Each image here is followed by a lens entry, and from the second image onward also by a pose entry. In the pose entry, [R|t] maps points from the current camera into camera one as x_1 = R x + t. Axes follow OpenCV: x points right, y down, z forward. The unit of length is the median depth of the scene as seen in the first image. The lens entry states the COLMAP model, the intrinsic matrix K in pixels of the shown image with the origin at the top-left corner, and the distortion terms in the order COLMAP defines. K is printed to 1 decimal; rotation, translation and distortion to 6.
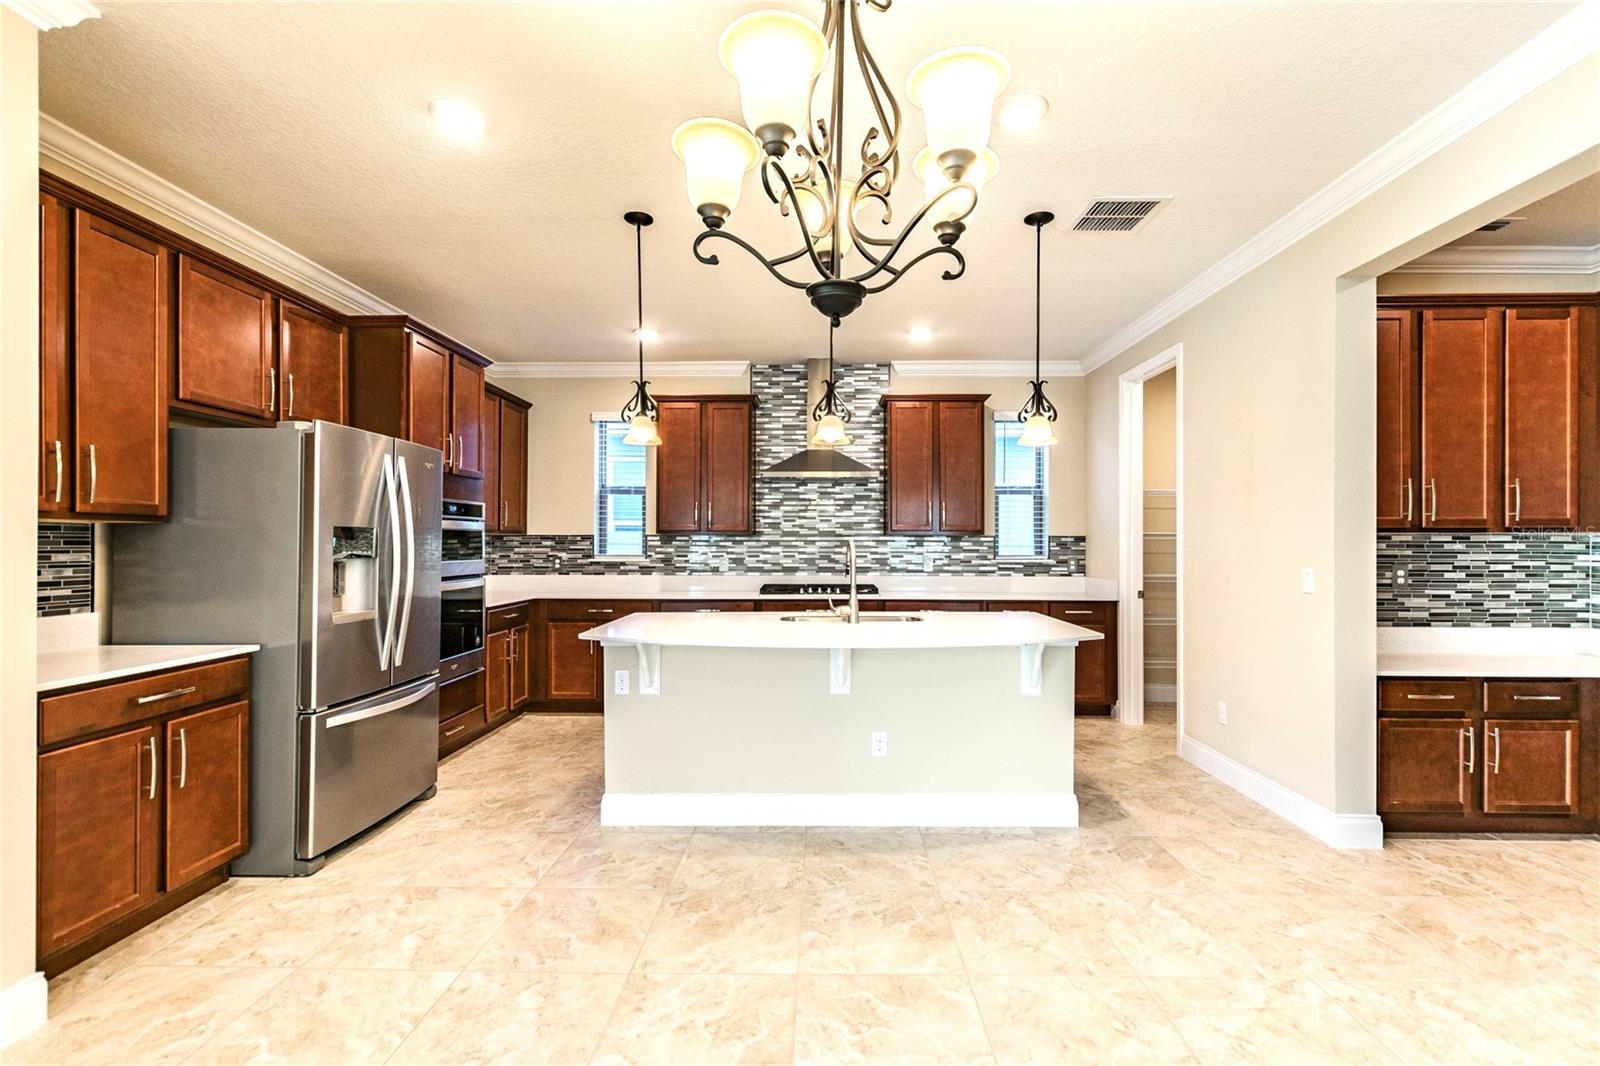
lens RADIAL K [[710.6, 0, 812.8], [0, 710.6, 538.1], [0, 0, 1]] dist [0.010760, -0.003302]
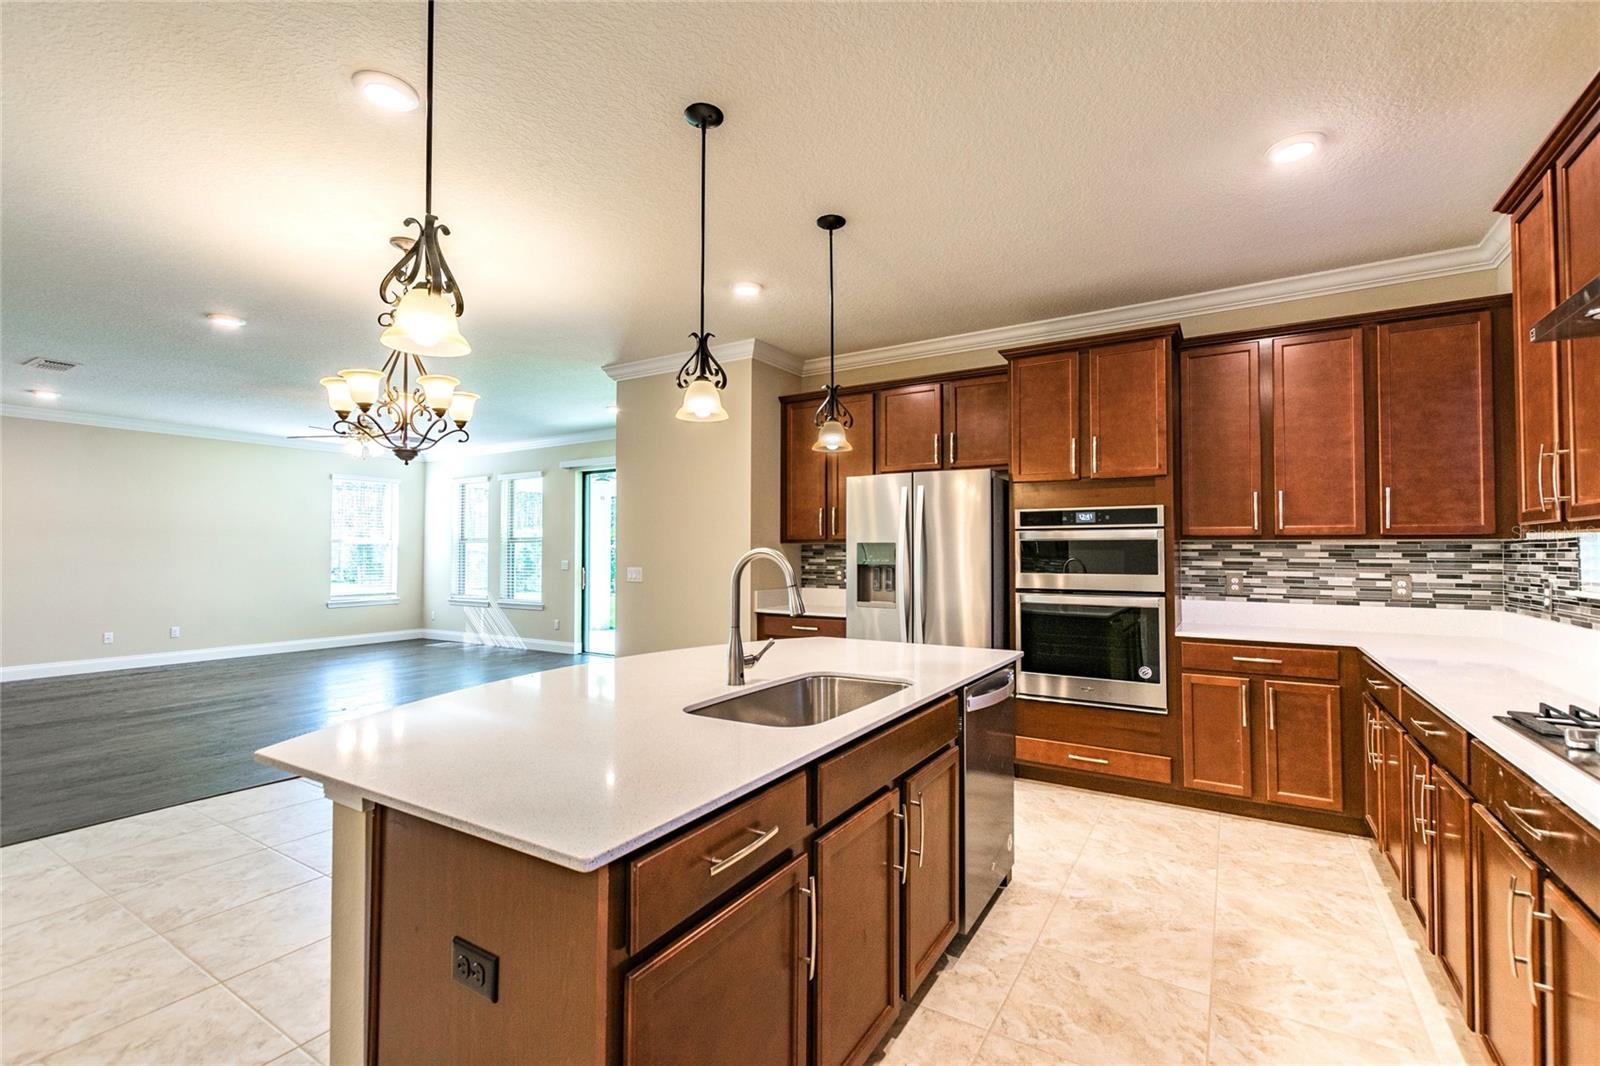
lens RADIAL K [[710.6, 0, 809.9], [0, 710.6, 543.1], [0, 0, 1]] dist [0.010760, -0.003302]
pose [[-0.527352, -0.013972, -0.849532, 0.335293], [0.003054, 0.999827, -0.018340, 0.006158], [0.849641, -0.012266, -0.527219, 0.852265]]
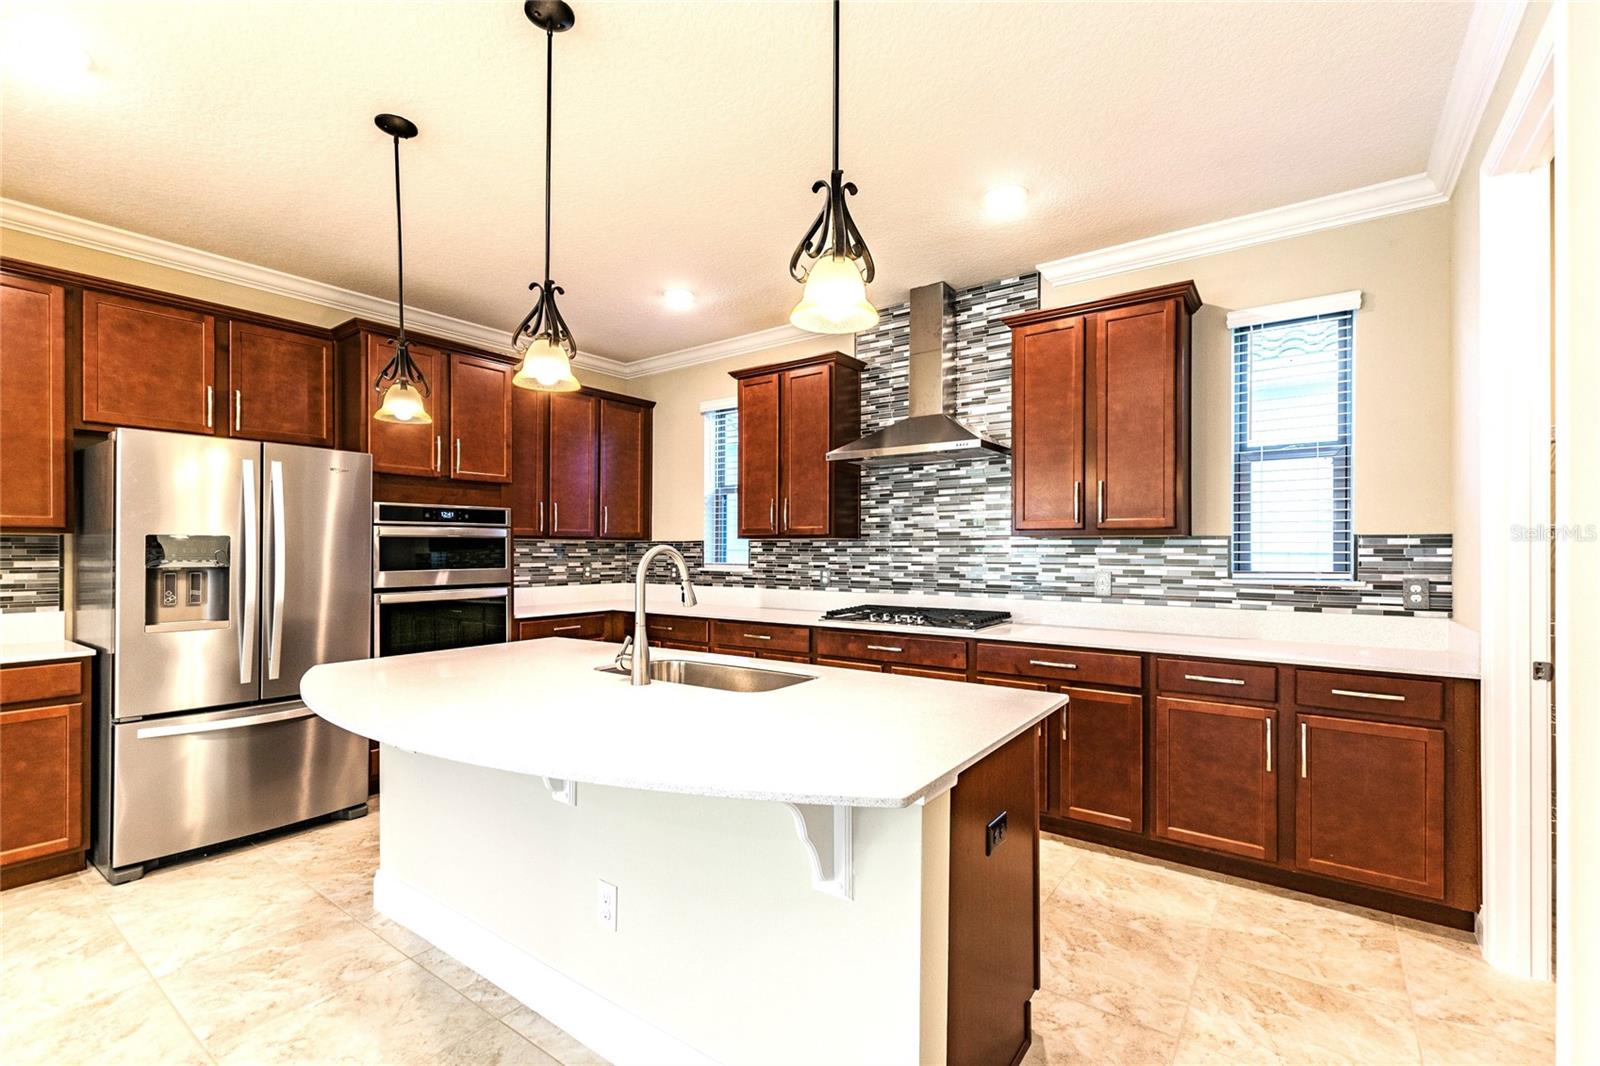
lens RADIAL K [[710.6, 0, 800.3], [0, 710.6, 540.7], [0, 0, 1]] dist [0.010760, -0.003302]
pose [[0.811506, -0.009078, -0.584274, 0.309056], [0.006416, 0.999957, -0.006626, 0.002101], [0.584309, 0.001628, 0.811529, 0.350614]]
